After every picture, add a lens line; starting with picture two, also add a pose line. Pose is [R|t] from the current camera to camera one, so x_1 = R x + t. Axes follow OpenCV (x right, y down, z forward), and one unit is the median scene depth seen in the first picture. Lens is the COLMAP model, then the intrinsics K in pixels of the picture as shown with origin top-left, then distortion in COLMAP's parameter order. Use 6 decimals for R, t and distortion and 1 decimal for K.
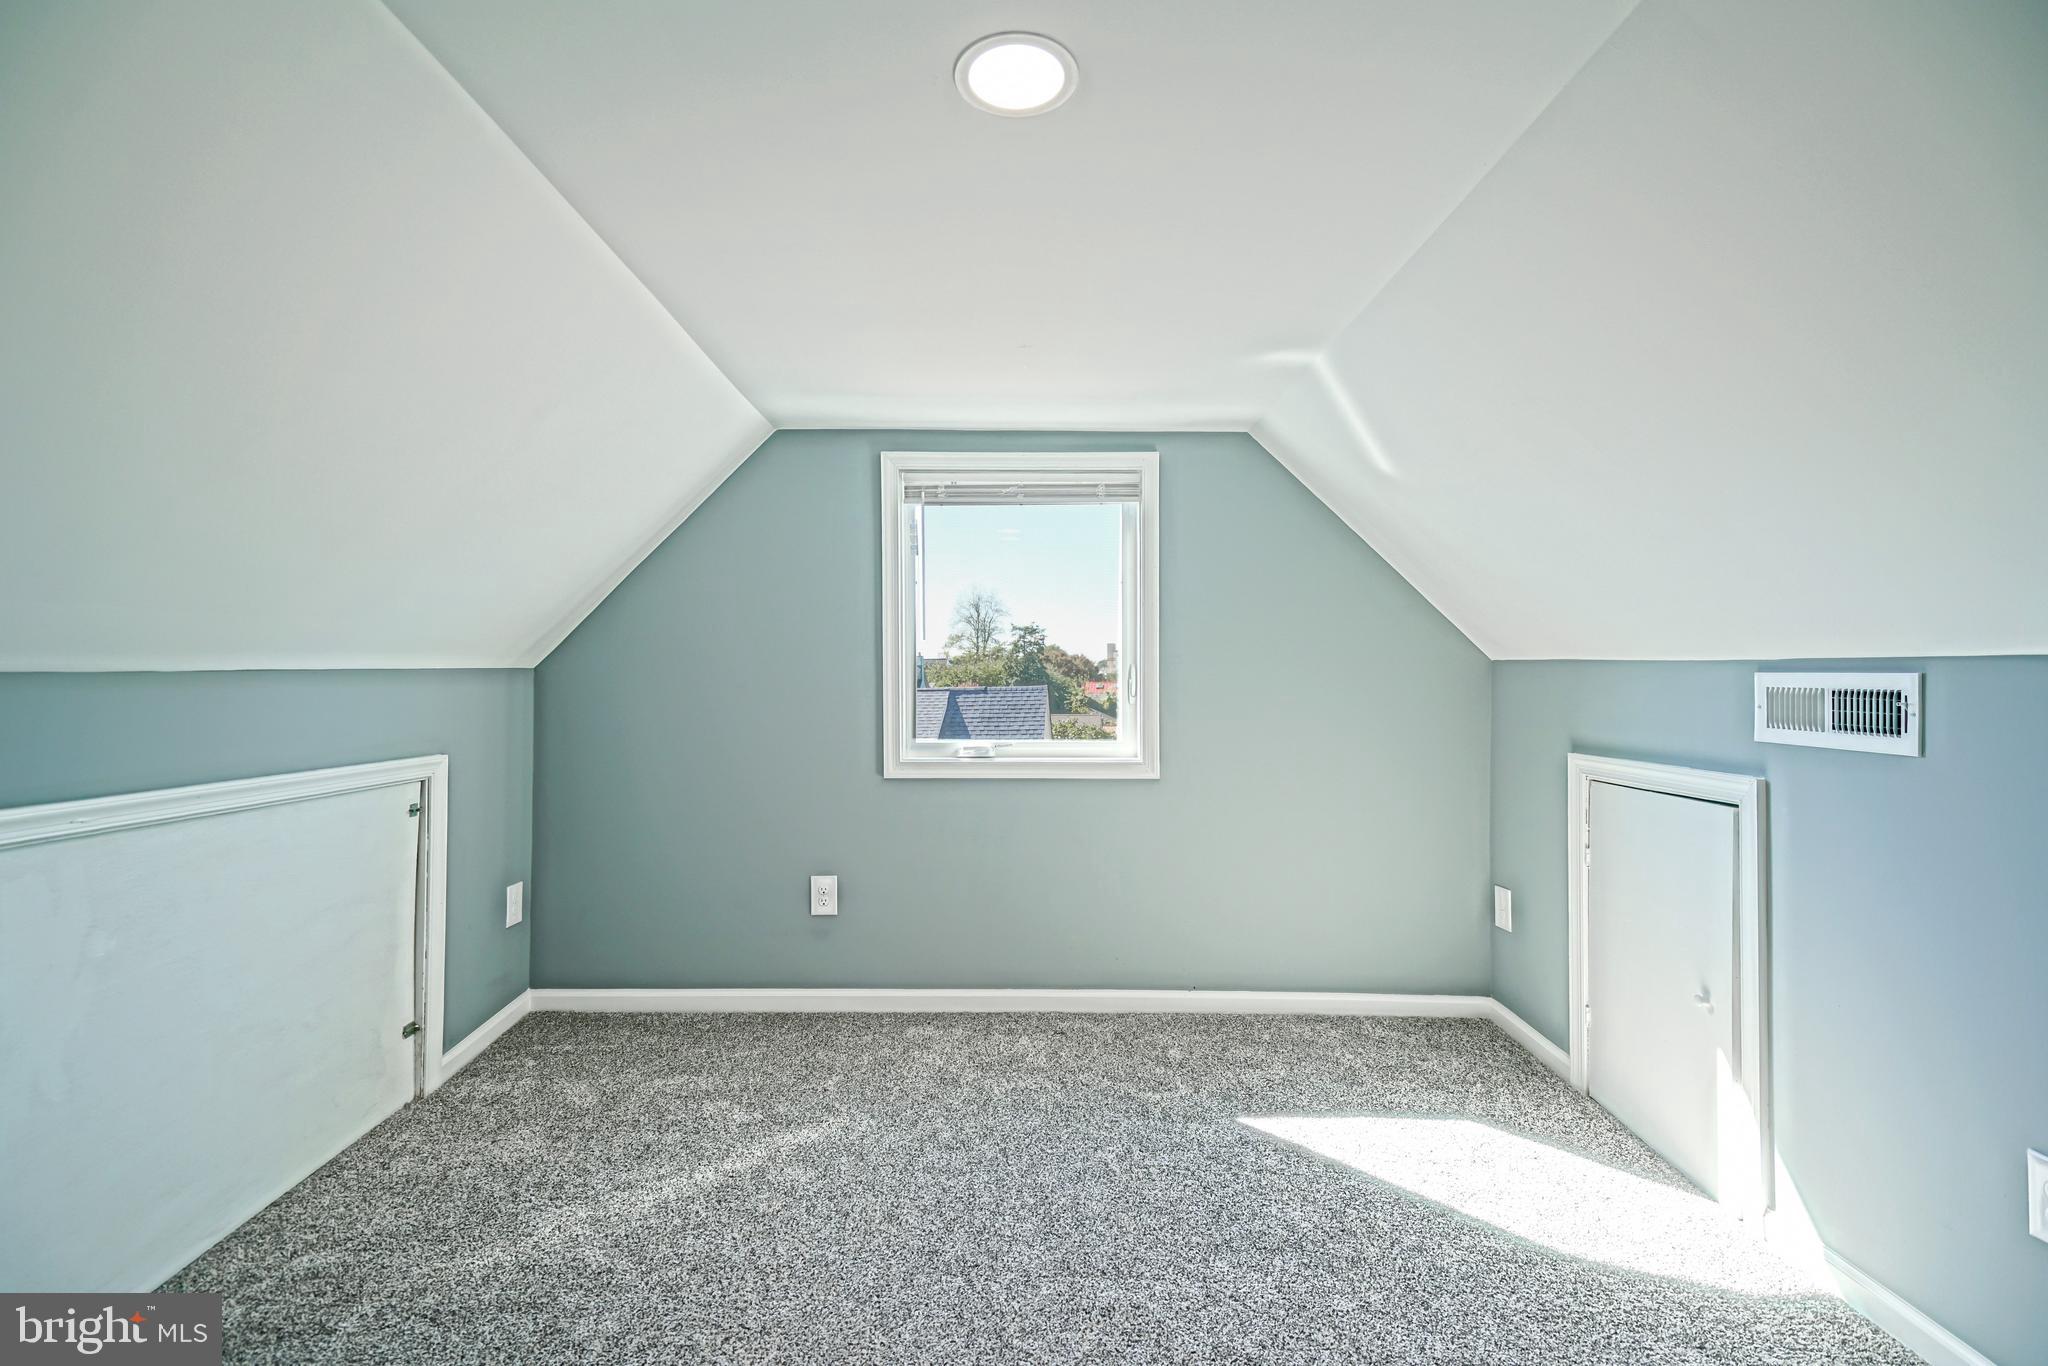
lens RADIAL K [[916.5, 0, 1018.6], [0, 916.5, 689.7], [0, 0, 1]] dist [0.036607, -0.002270]
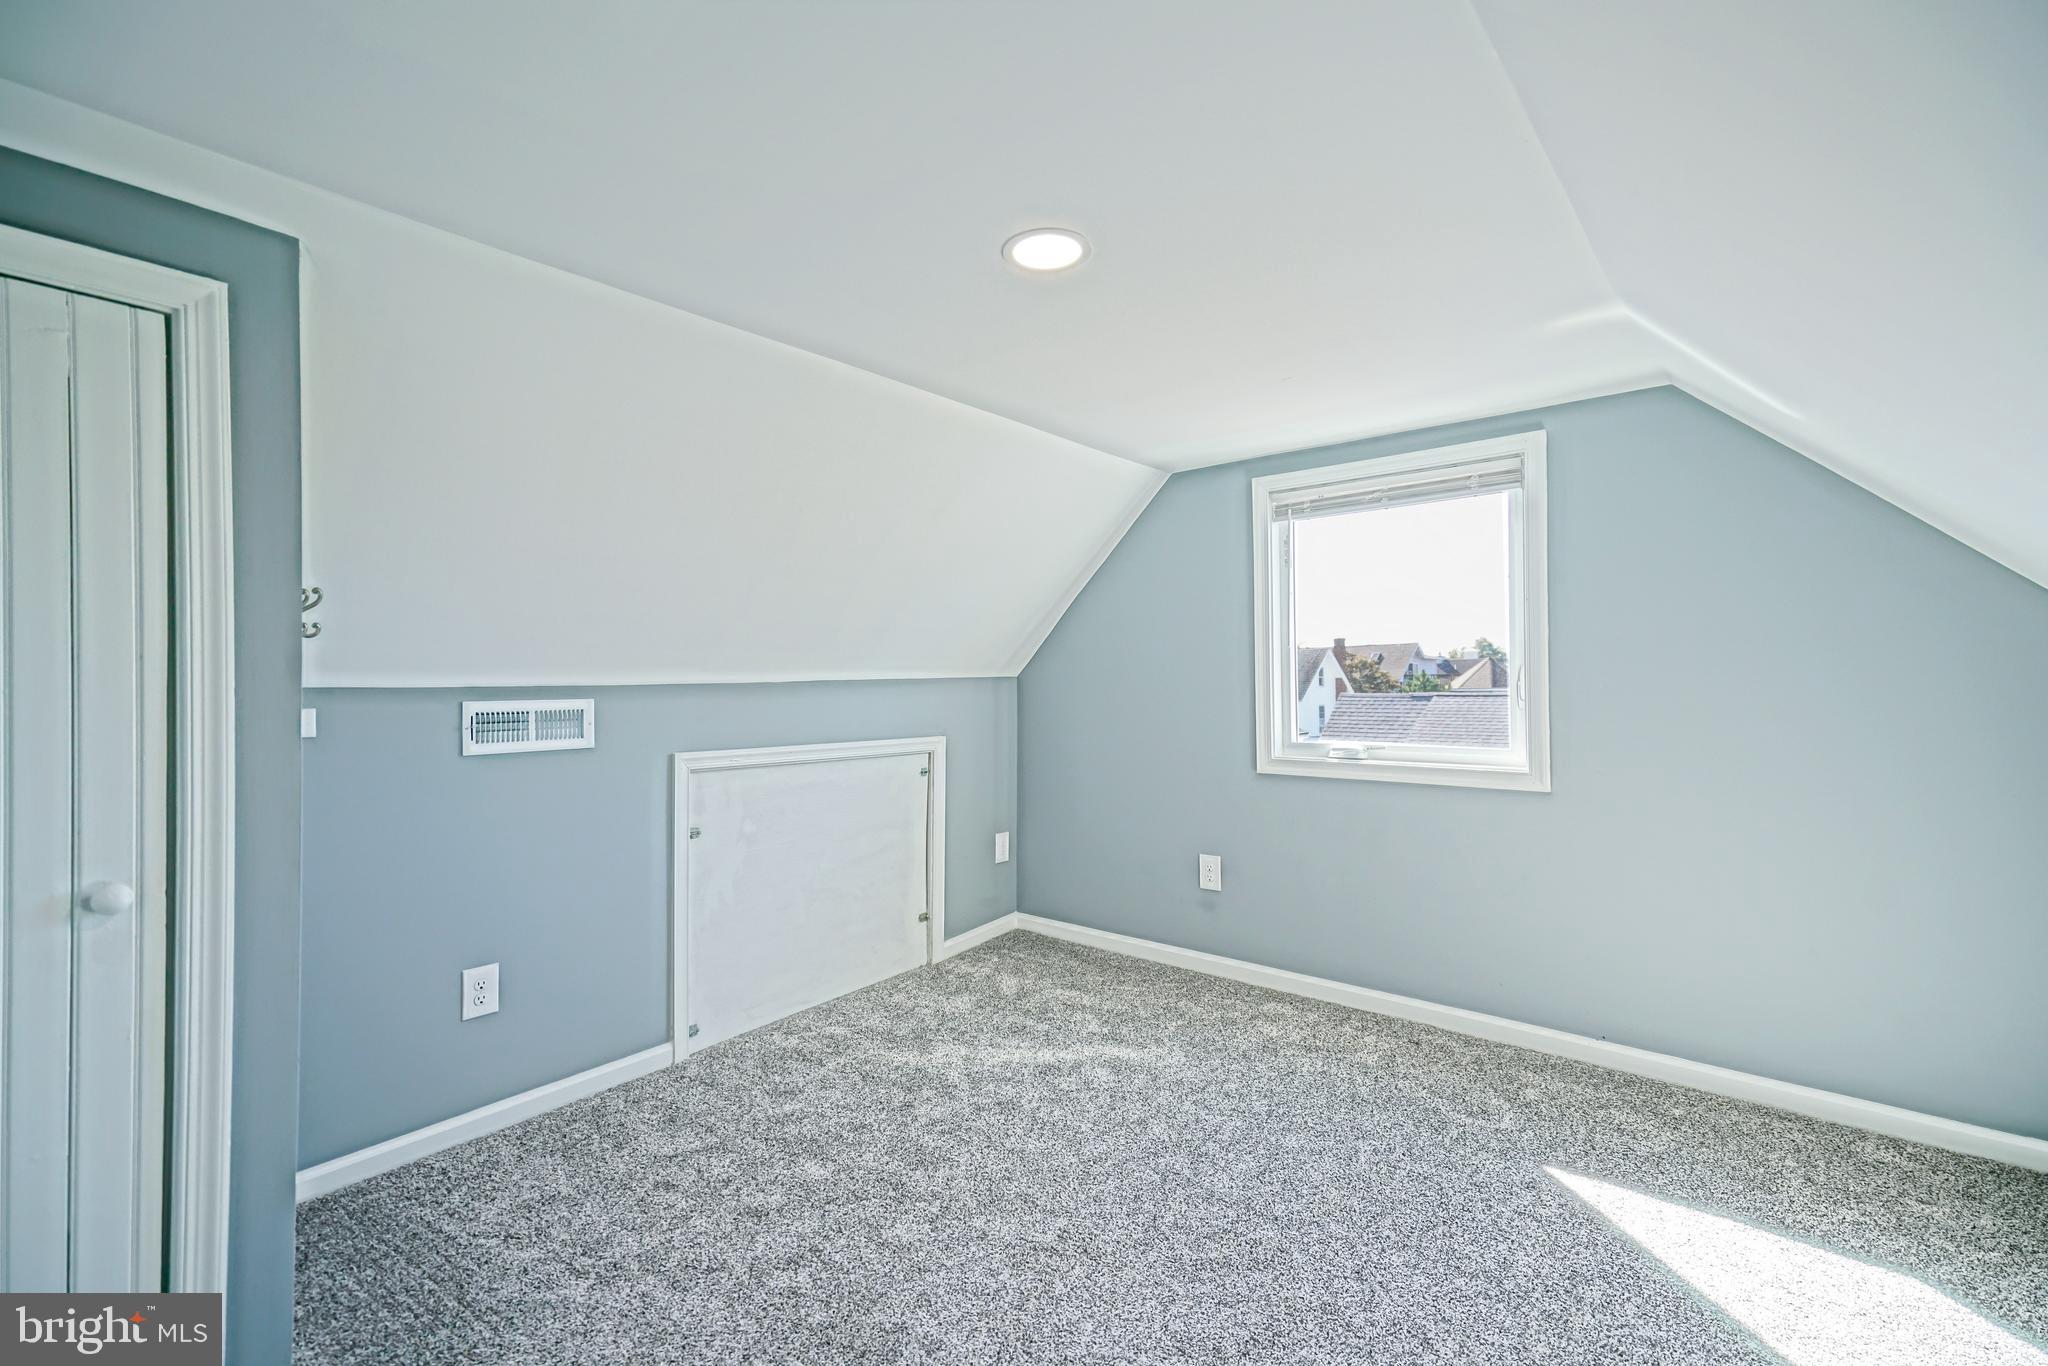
lens RADIAL K [[916.5, 0, 1014.1], [0, 916.5, 682.0], [0, 0, 1]] dist [0.036607, -0.002270]
pose [[0.759923, -0.007391, -0.649971, 0.383377], [-0.001133, 0.999919, -0.012695, 0.001716], [0.650012, 0.010383, 0.759853, -0.033251]]
